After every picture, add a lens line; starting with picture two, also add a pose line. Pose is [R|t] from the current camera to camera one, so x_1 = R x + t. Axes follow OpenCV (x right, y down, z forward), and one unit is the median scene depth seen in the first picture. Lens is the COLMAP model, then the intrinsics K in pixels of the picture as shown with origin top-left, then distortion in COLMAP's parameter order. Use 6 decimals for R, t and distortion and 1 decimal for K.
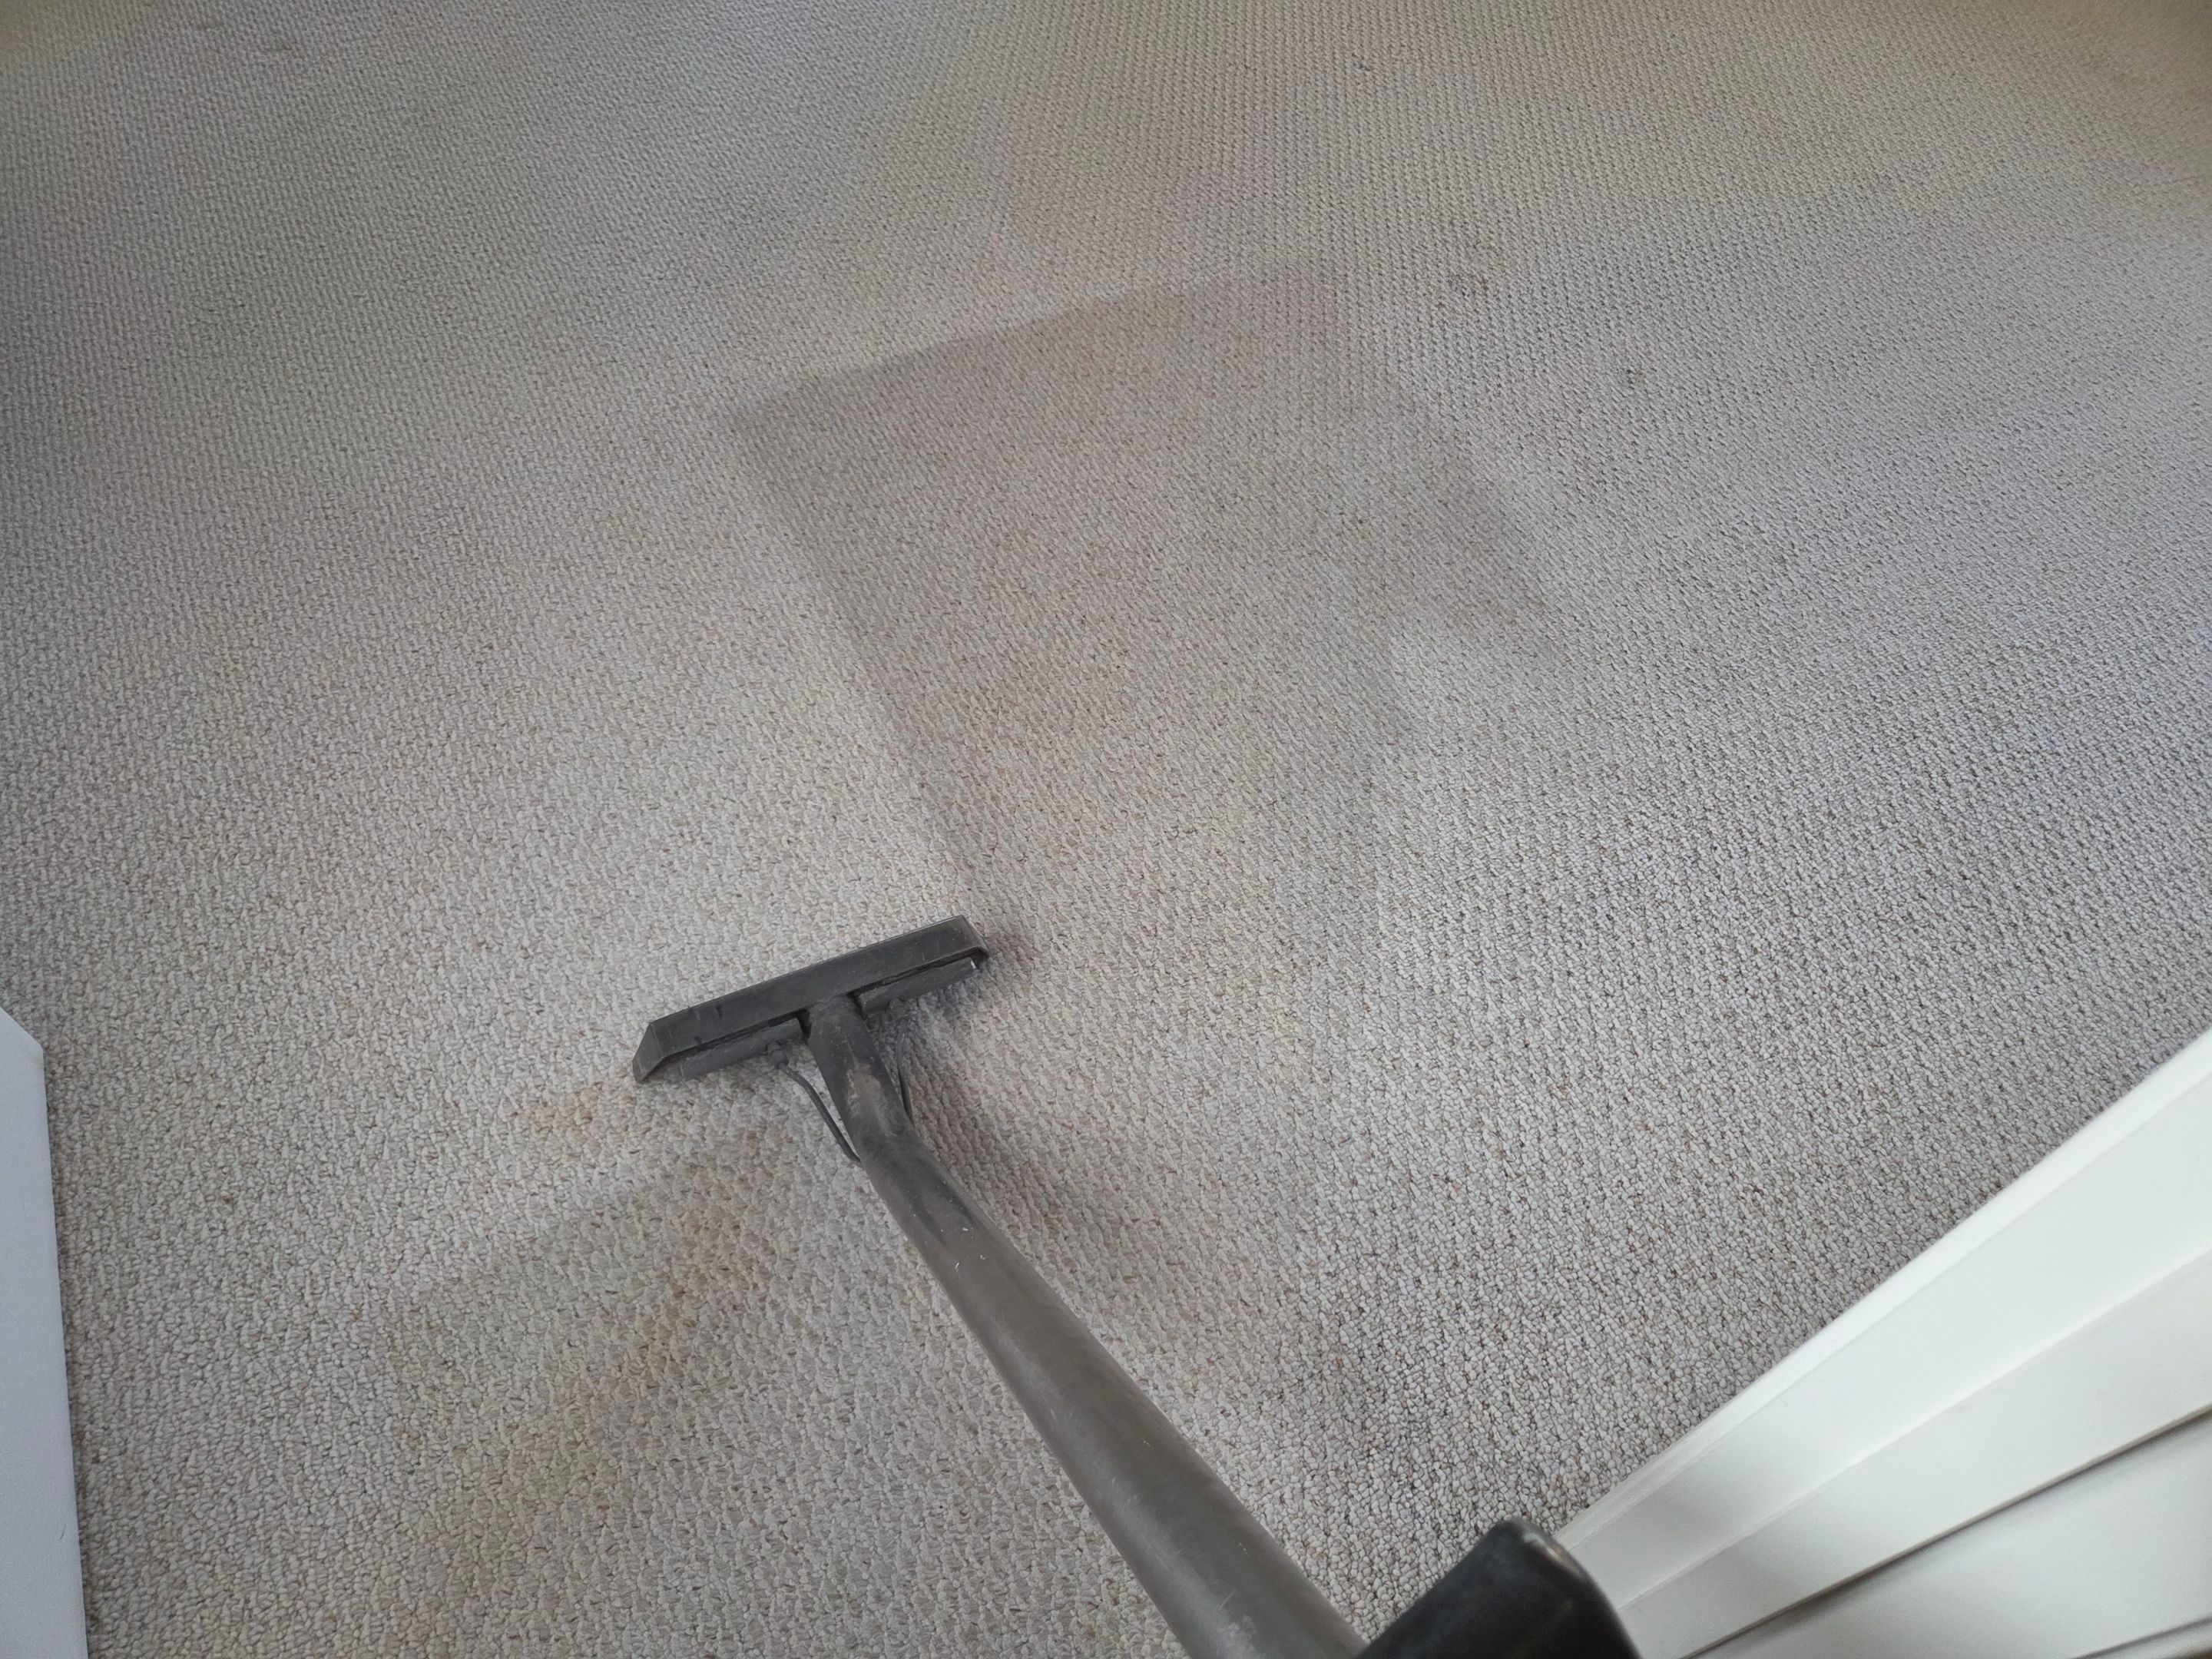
lens RADIAL K [[1484.9, 0, 1097.8], [0, 1484.9, 828.6], [0, 0, 1]] dist [0.060845, -0.054114]
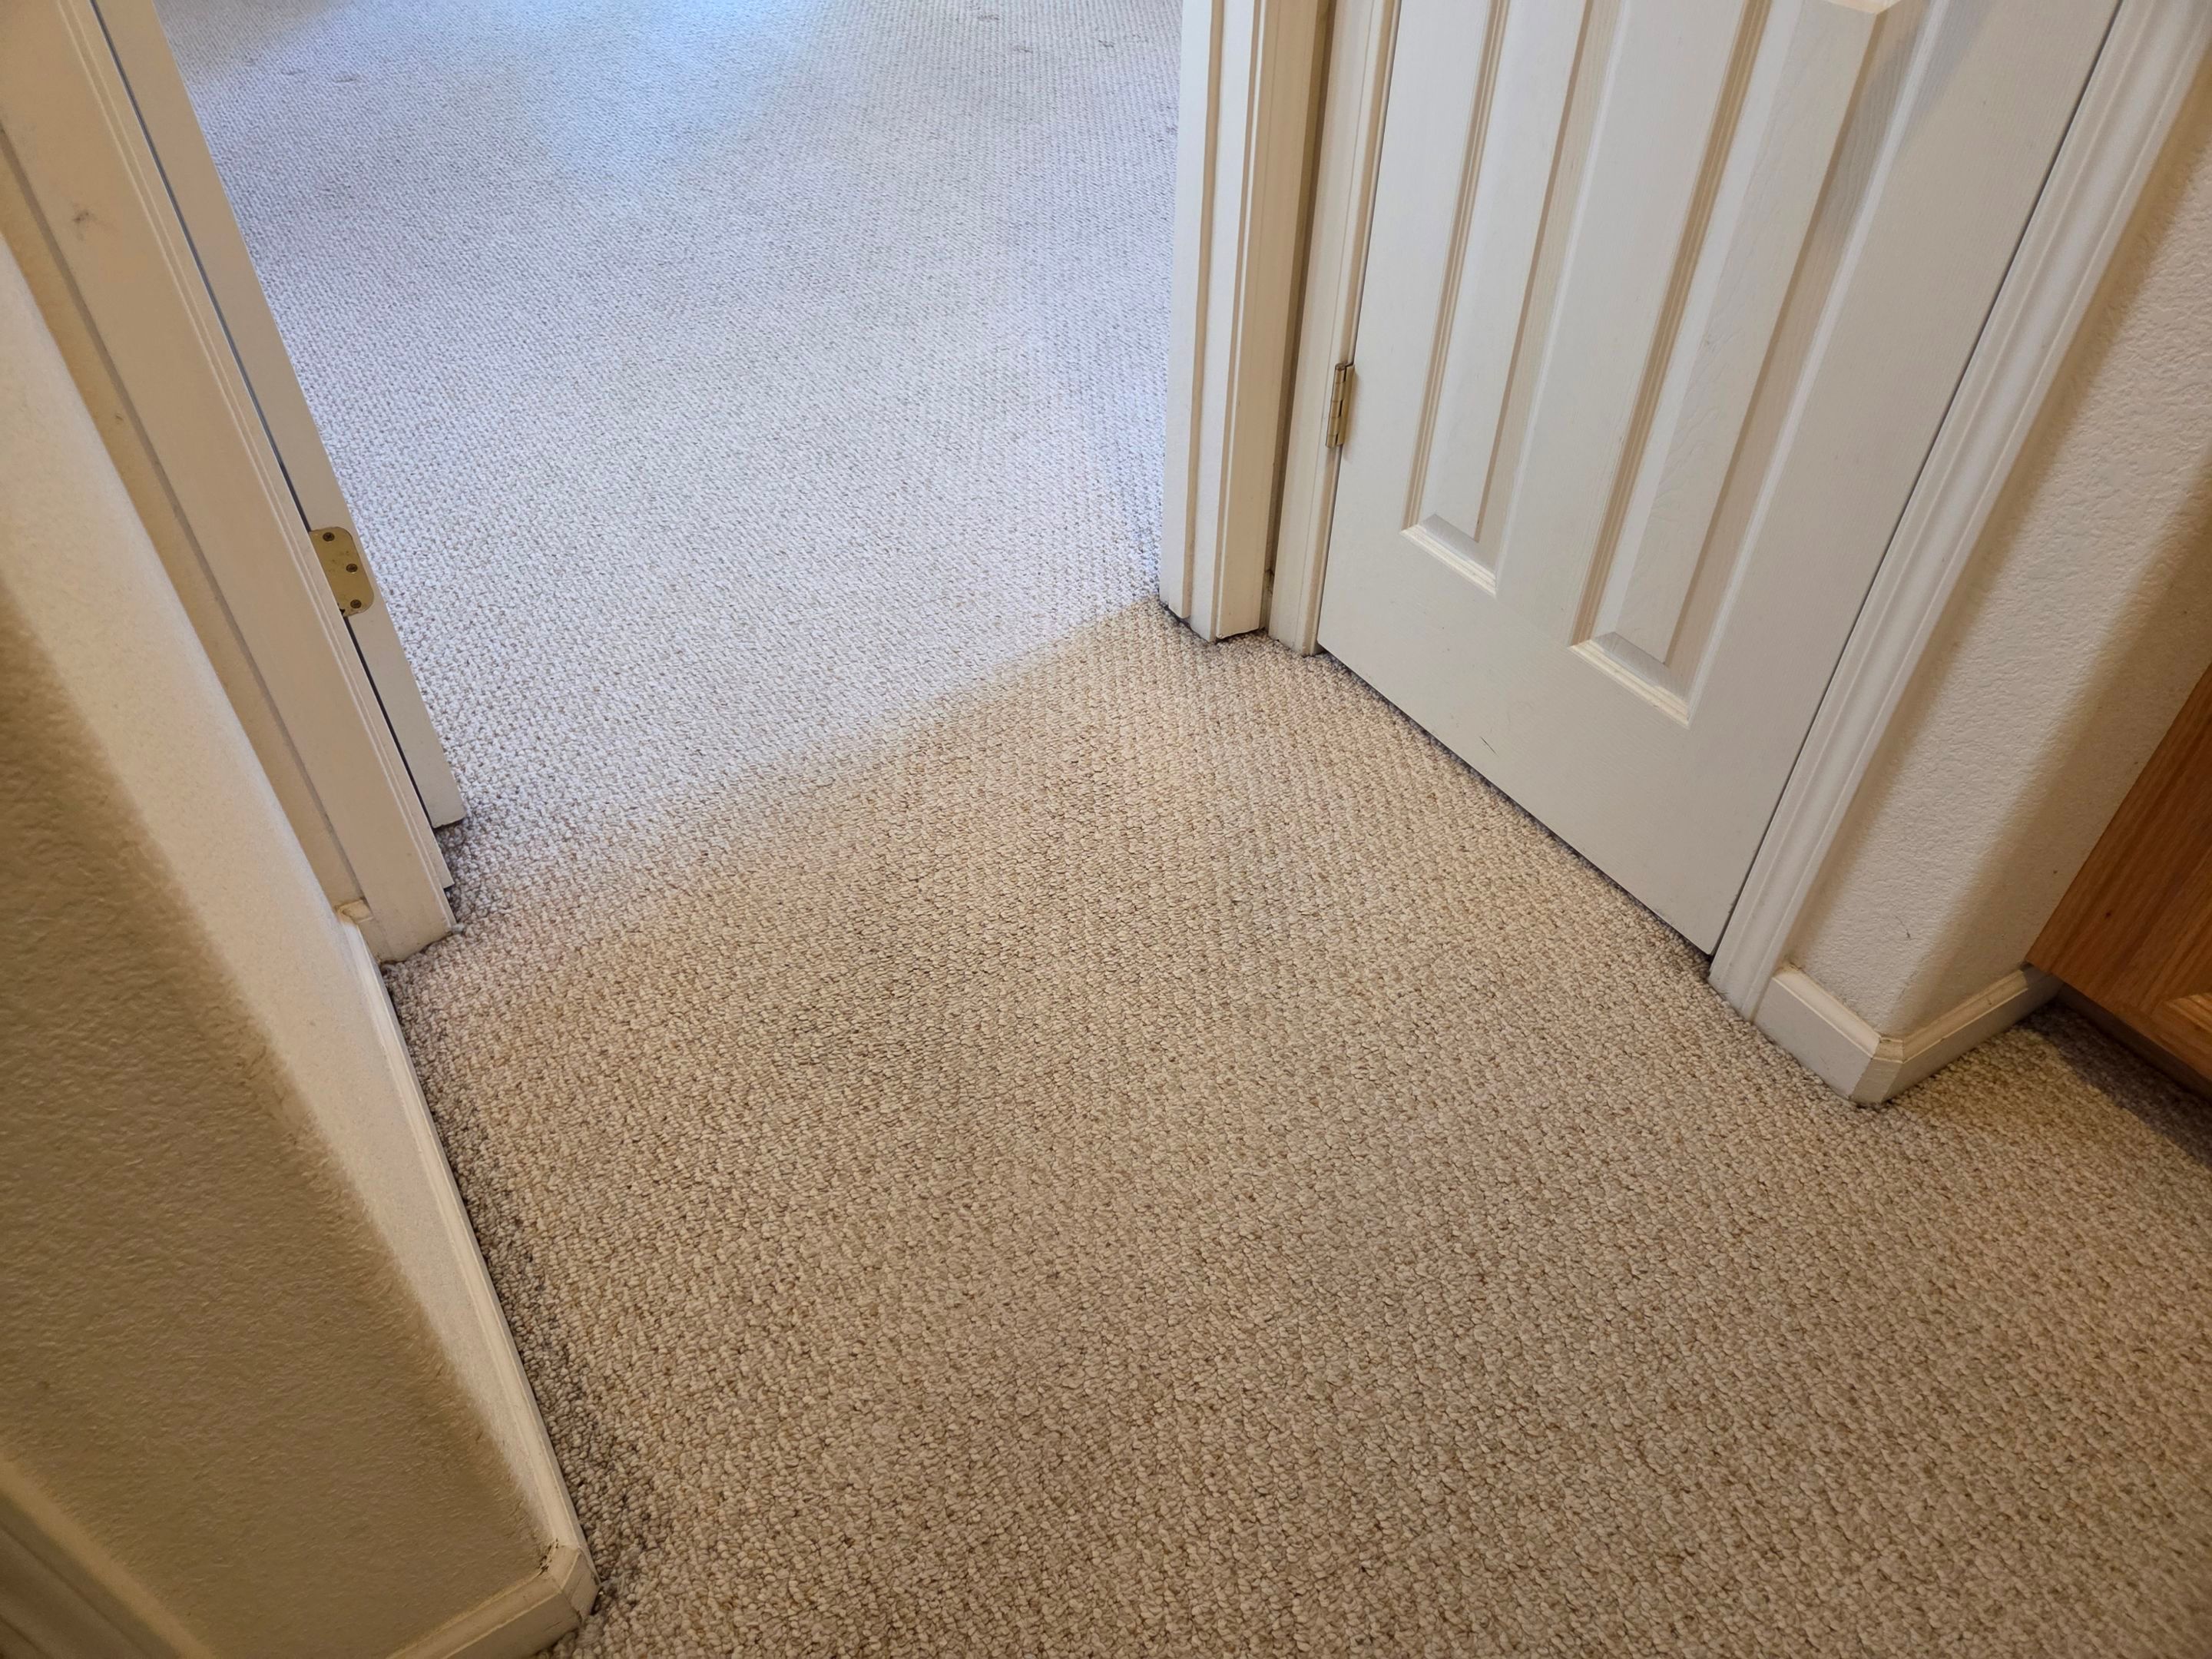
lens RADIAL K [[1484.9, 0, 1115.3], [0, 1484.9, 846.5], [0, 0, 1]] dist [0.060845, -0.054114]
pose [[0.992649, -0.108162, 0.054310, 0.039388], [0.115743, 0.979534, -0.164669, 0.859912], [-0.035387, 0.169745, 0.984853, -0.520225]]
